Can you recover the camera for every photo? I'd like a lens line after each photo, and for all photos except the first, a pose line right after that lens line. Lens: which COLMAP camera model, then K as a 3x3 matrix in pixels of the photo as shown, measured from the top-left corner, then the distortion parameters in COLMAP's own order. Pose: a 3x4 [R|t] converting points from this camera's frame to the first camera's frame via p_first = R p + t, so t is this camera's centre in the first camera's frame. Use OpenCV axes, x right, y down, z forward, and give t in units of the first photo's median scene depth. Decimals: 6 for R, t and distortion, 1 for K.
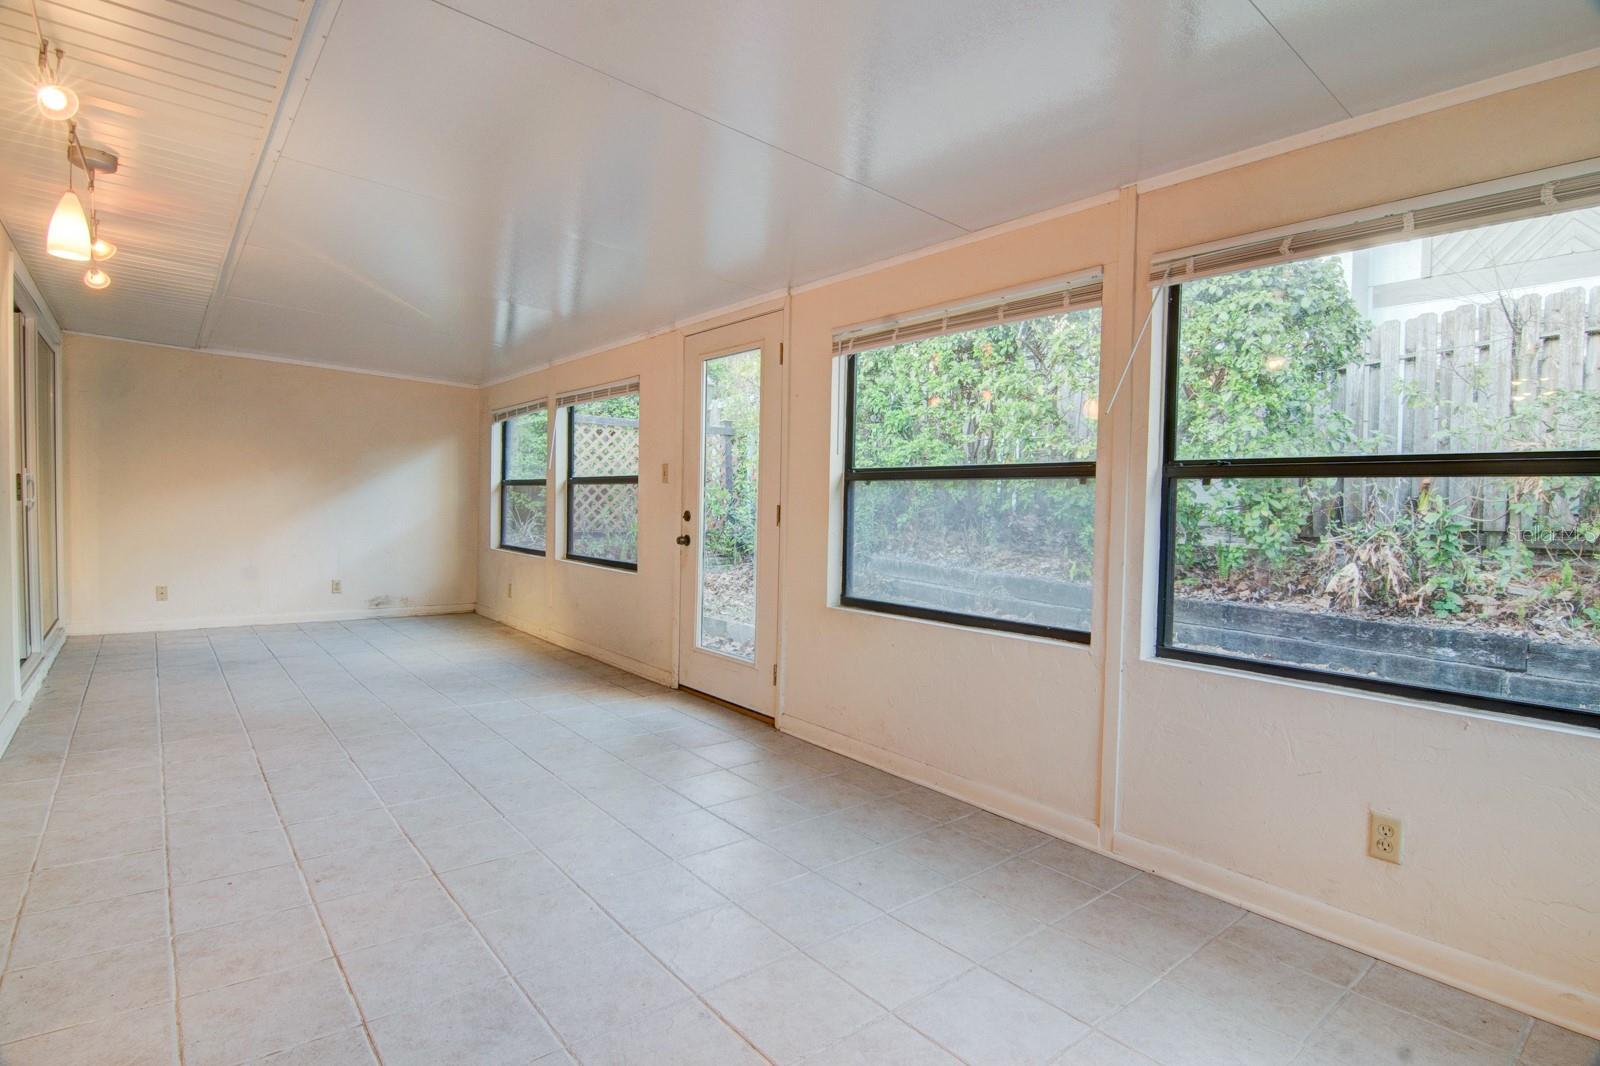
lens RADIAL K [[793.2, 0, 796.1], [0, 793.2, 524.5], [0, 0, 1]] dist [-0.006062, -0.011409]
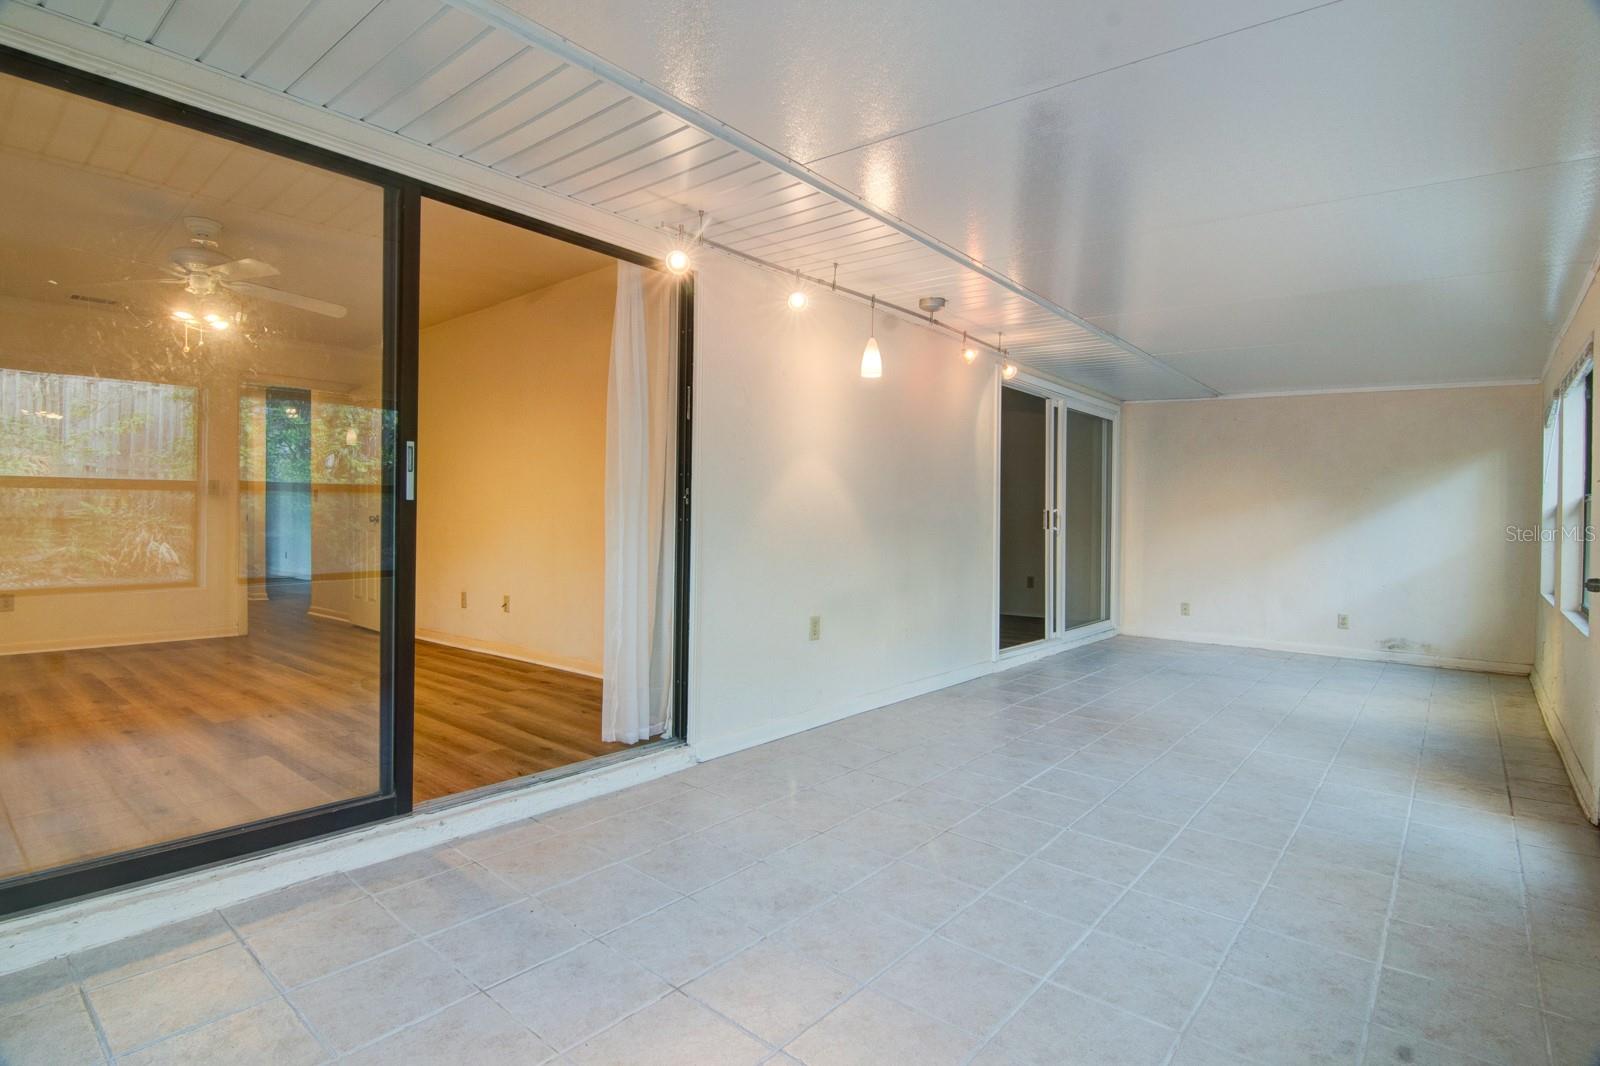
lens RADIAL K [[793.2, 0, 793.9], [0, 793.2, 526.7], [0, 0, 1]] dist [-0.006062, -0.011409]
pose [[0.177676, -0.010760, -0.984030, 0.337072], [-0.033600, 0.999291, -0.016994, 0.005275], [0.983515, 0.036083, 0.177188, 0.267523]]
